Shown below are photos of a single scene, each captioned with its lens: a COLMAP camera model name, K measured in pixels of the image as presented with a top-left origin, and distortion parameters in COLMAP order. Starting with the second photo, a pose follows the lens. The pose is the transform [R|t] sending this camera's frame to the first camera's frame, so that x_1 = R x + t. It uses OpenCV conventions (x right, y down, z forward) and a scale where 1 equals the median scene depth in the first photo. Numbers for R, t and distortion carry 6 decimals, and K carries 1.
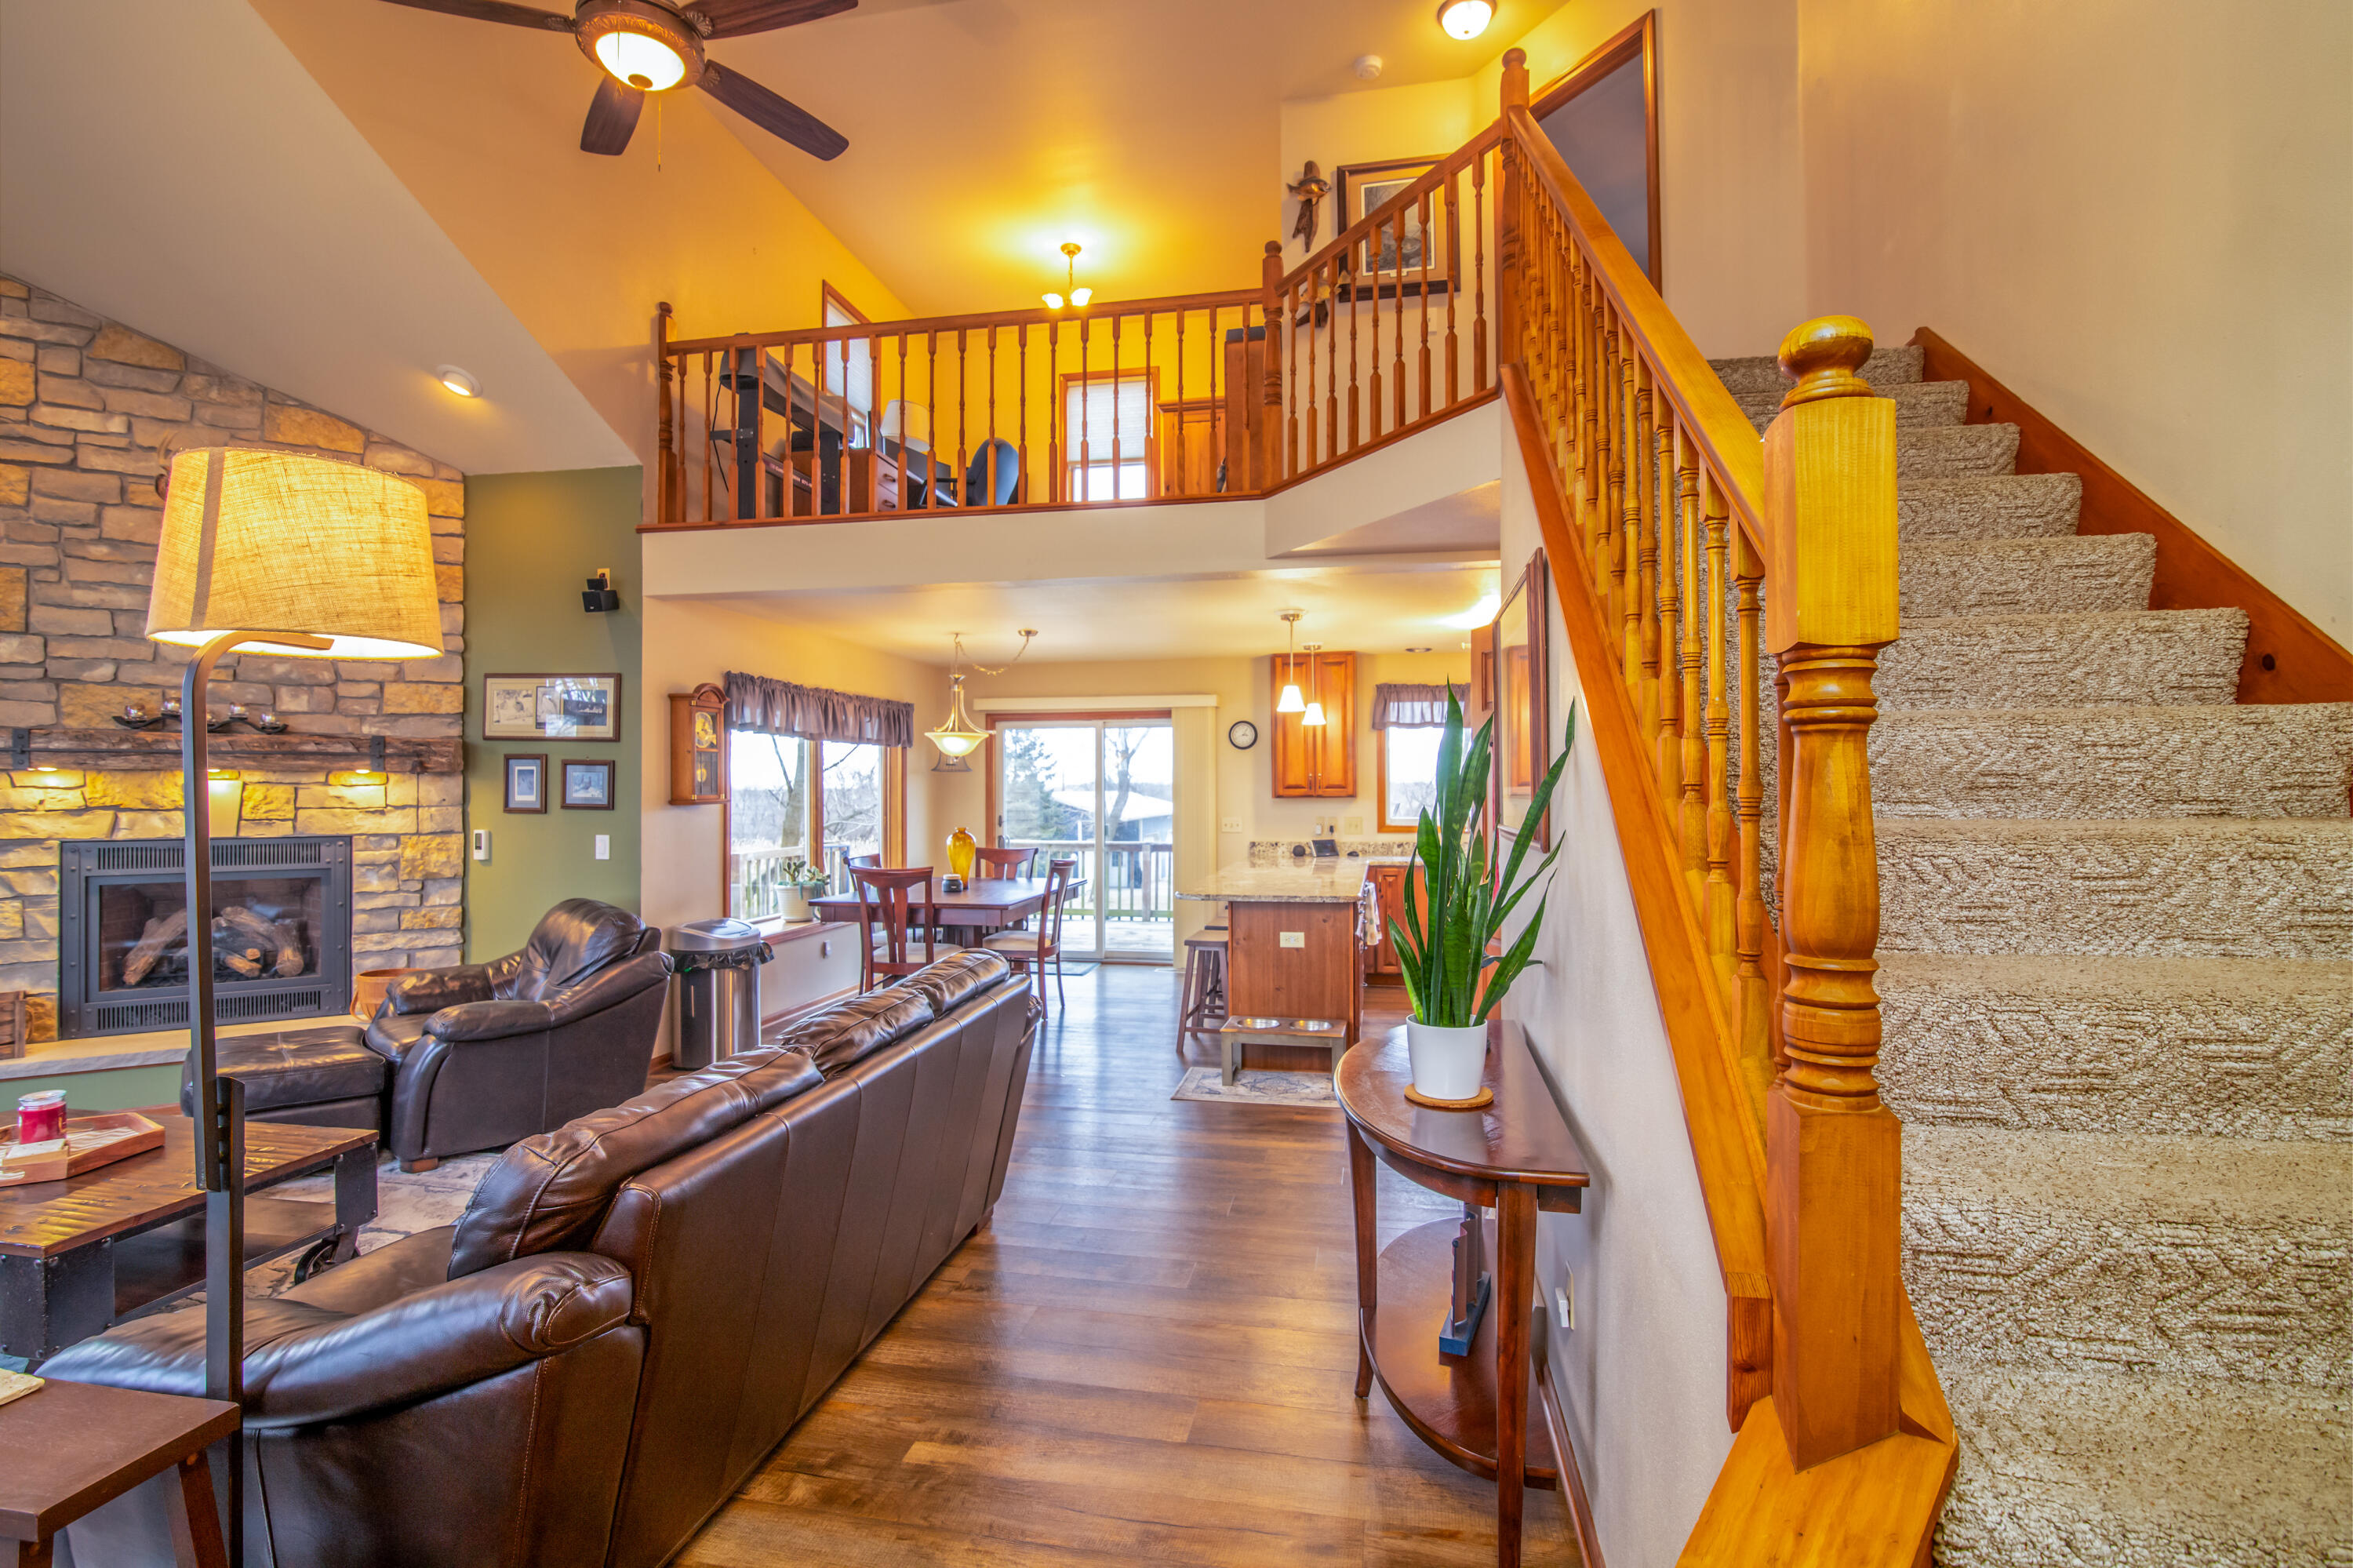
lens RADIAL K [[1109.8, 0, 1179.6], [0, 1109.8, 781.7], [0, 0, 1]] dist [-0.009470, 0.000806]
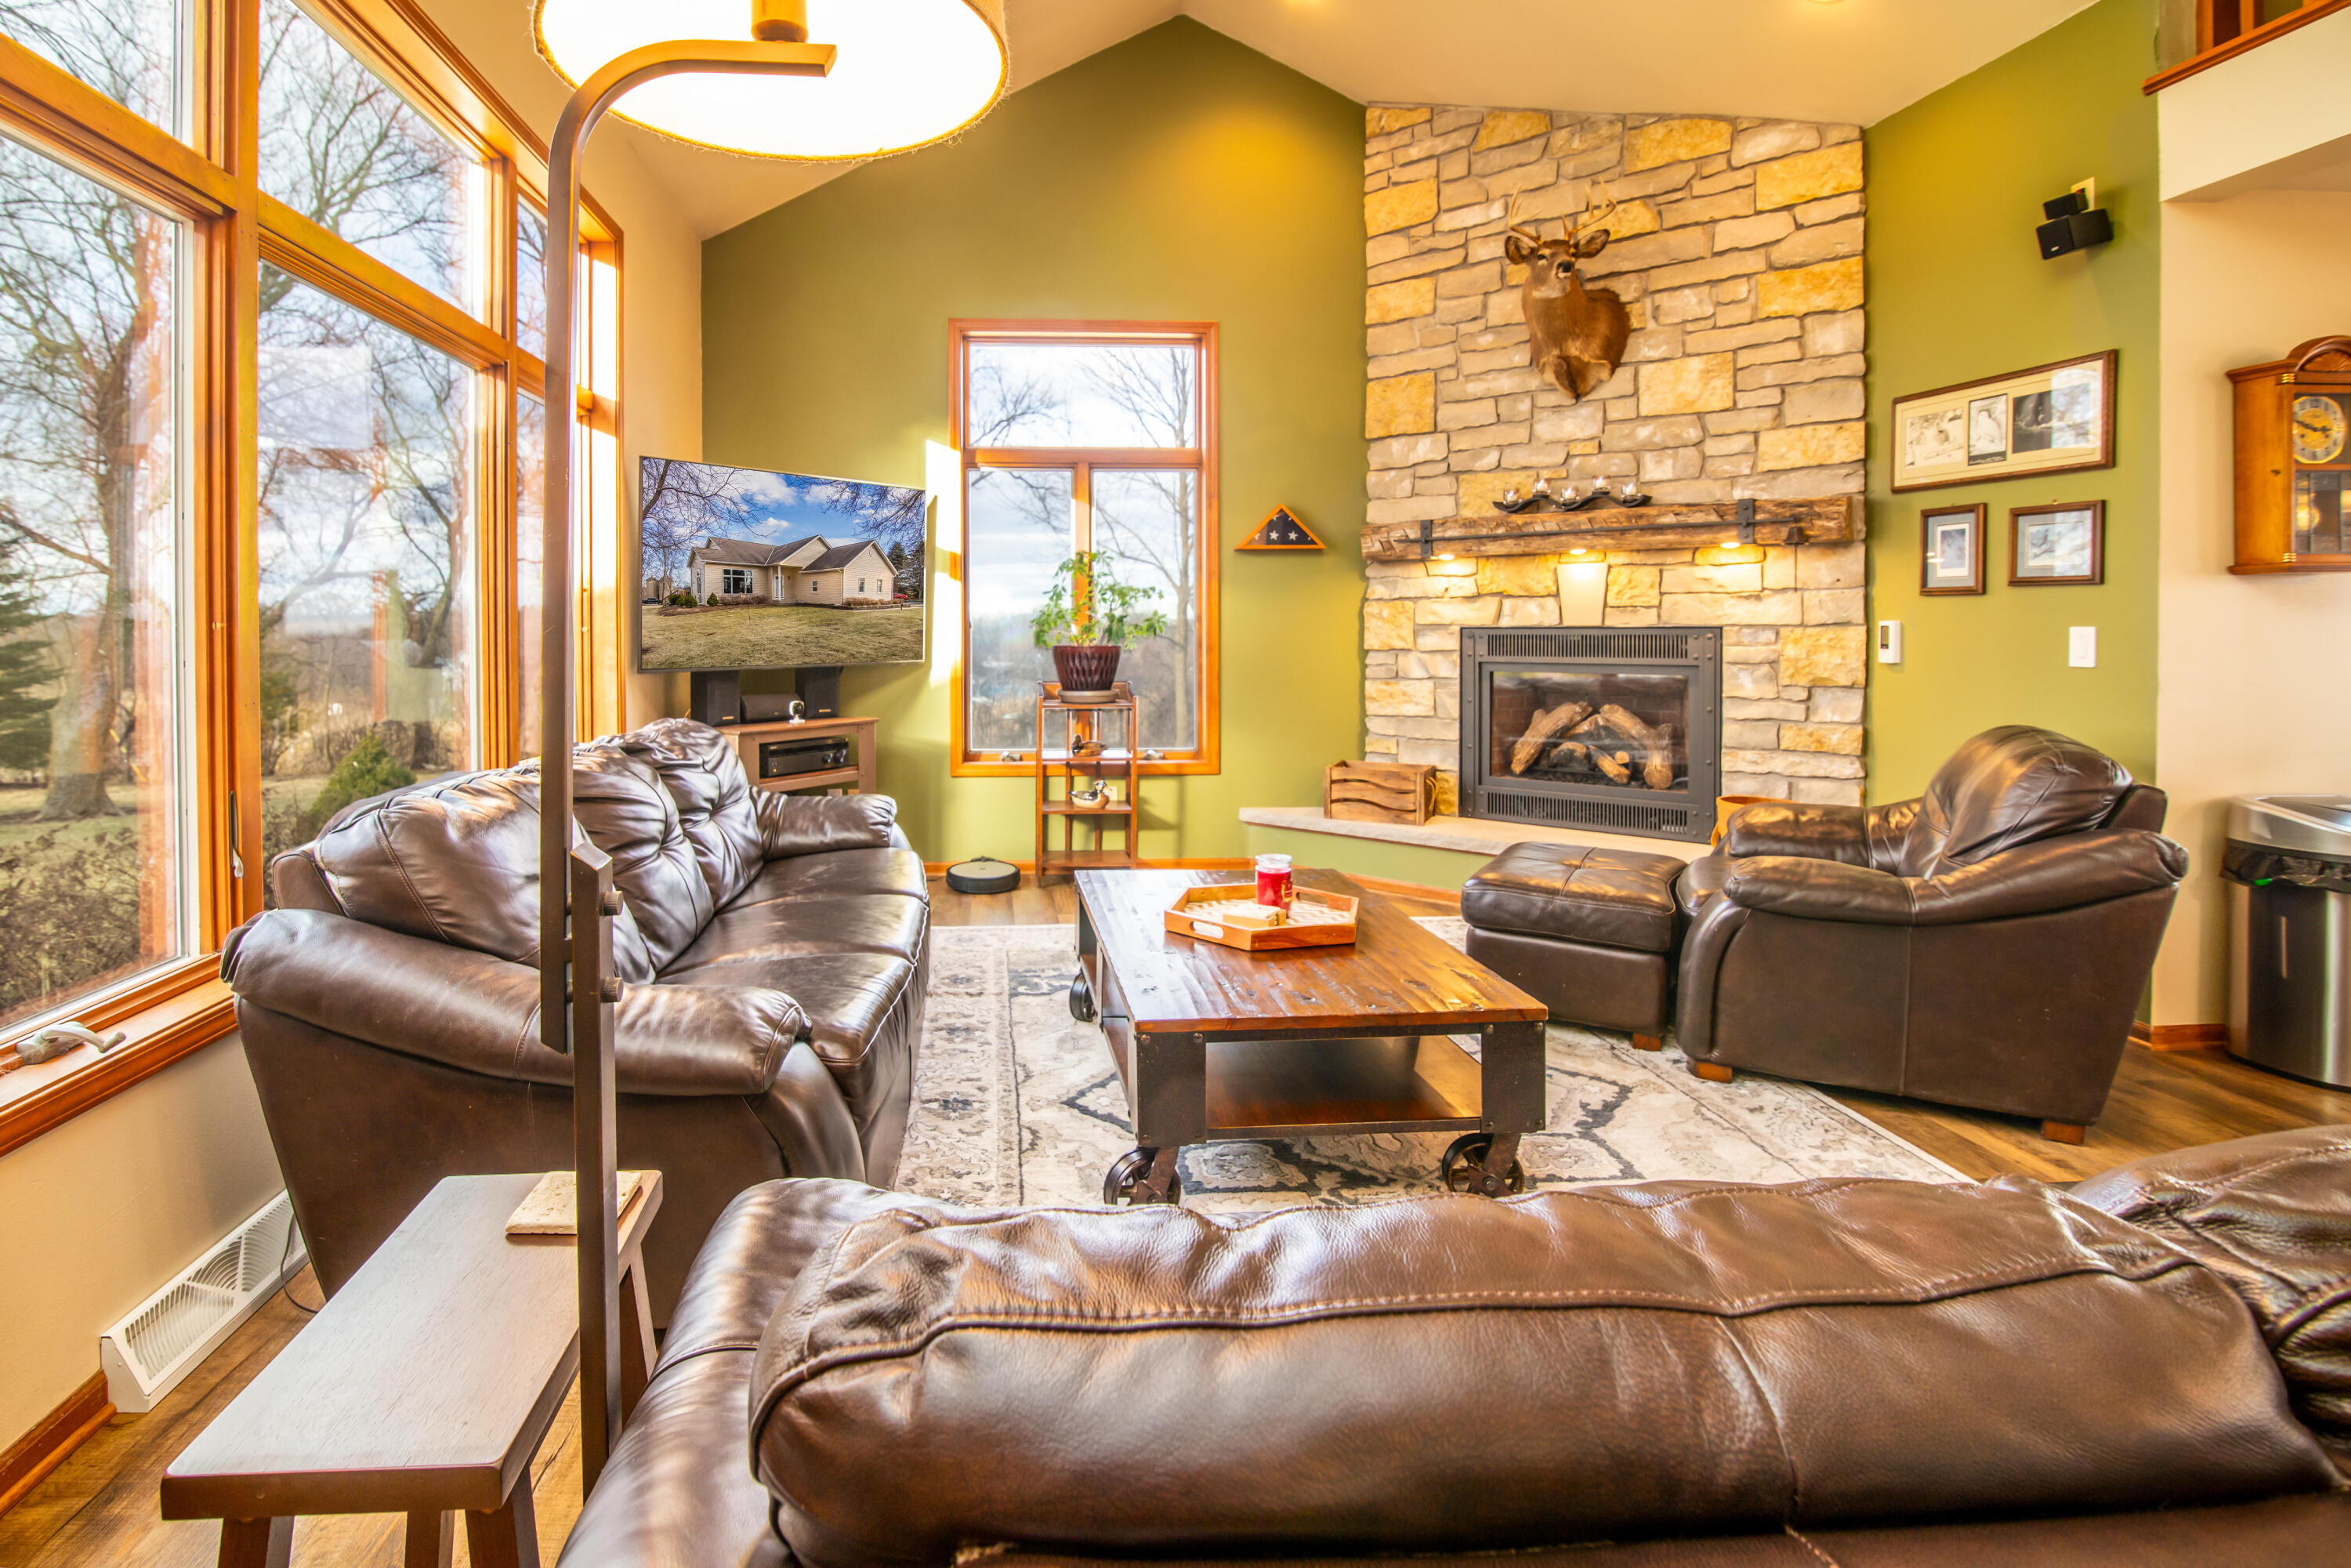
lens RADIAL K [[1108.8, 0, 1050.9], [0, 1108.8, 638.5], [0, 0, 1]] dist [-0.009470, 0.000806]
pose [[0.239153, 0.005906, -0.970964, -0.080330], [0.008455, 0.999931, 0.008165, 0.048103], [0.970945, -0.010162, 0.239087, 0.334378]]
